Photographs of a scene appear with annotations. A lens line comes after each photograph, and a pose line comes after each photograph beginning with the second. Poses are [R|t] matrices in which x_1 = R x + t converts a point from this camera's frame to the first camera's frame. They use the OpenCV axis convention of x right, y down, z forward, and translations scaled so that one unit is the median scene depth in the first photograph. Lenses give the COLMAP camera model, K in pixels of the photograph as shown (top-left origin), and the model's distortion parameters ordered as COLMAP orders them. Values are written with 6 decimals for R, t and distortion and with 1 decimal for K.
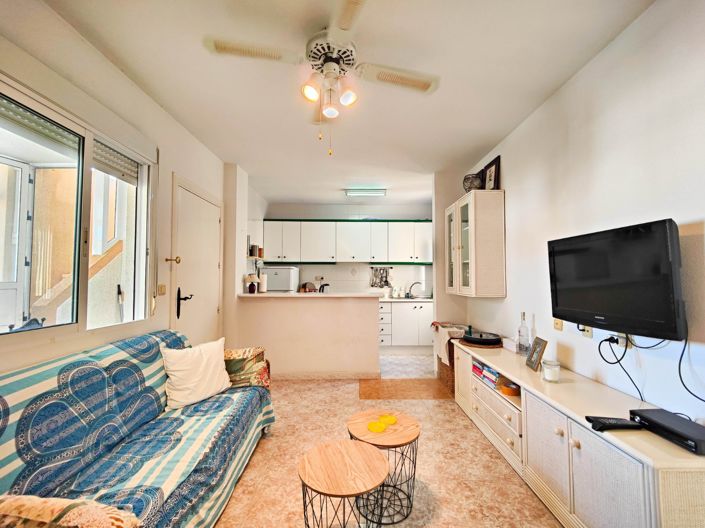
lens RADIAL K [[307.1, 0, 356.6], [0, 307.1, 266.5], [0, 0, 1]] dist [0.026513, -0.019532]
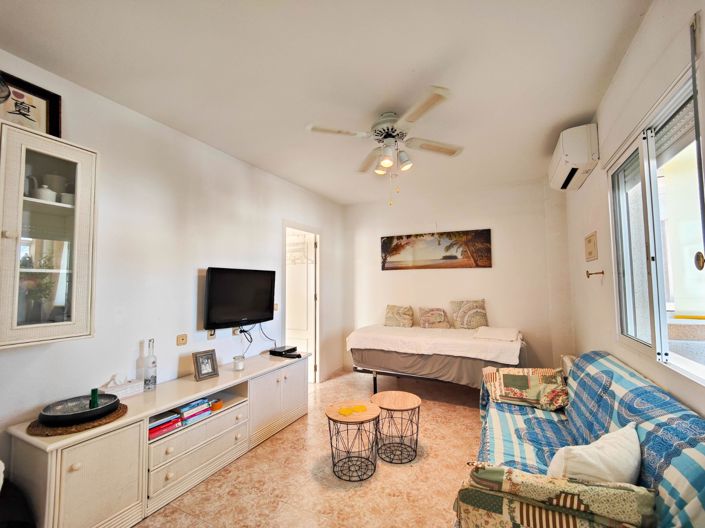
lens RADIAL K [[310.8, 0, 357.9], [0, 310.8, 266.6], [0, 0, 1]] dist [0.009626, -0.006057]
pose [[-0.894406, 0.037647, 0.445668, -0.363627], [-0.005708, 0.995409, -0.095541, 0.023989], [-0.447219, -0.087997, -0.890085, 1.488072]]
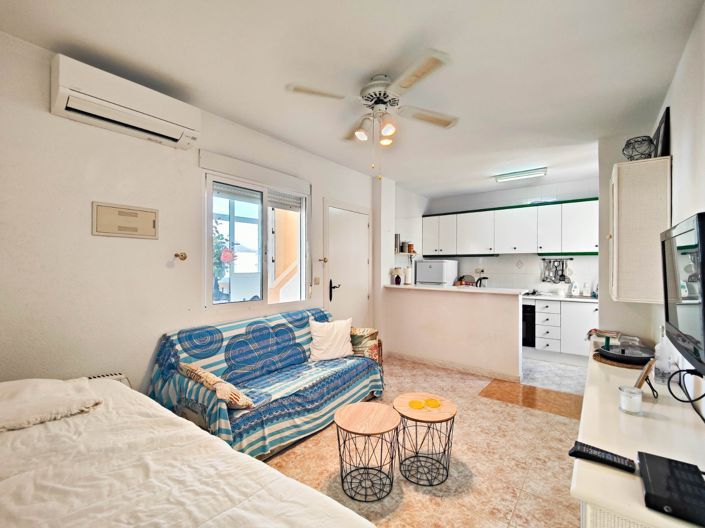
lens RADIAL K [[320.1, 0, 355.4], [0, 320.1, 264.7], [0, 0, 1]] dist [0.034748, -0.022605]
pose [[0.783100, -0.001058, -0.621895, 0.430240], [0.022284, 0.999404, 0.026361, -0.035205], [0.621497, -0.034502, 0.782657, -0.061455]]
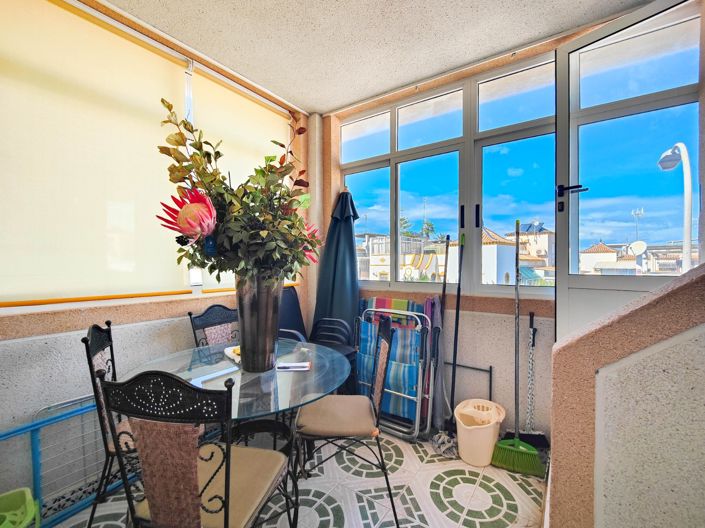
lens RADIAL K [[310.8, 0, 357.9], [0, 310.8, 266.6], [0, 0, 1]] dist [0.009626, -0.006057]
pose [[-0.577708, 0.003154, -0.816237, -0.688091], [0.033367, 0.999248, -0.019754, 0.037784], [0.815561, -0.038647, -0.577379, 1.150332]]
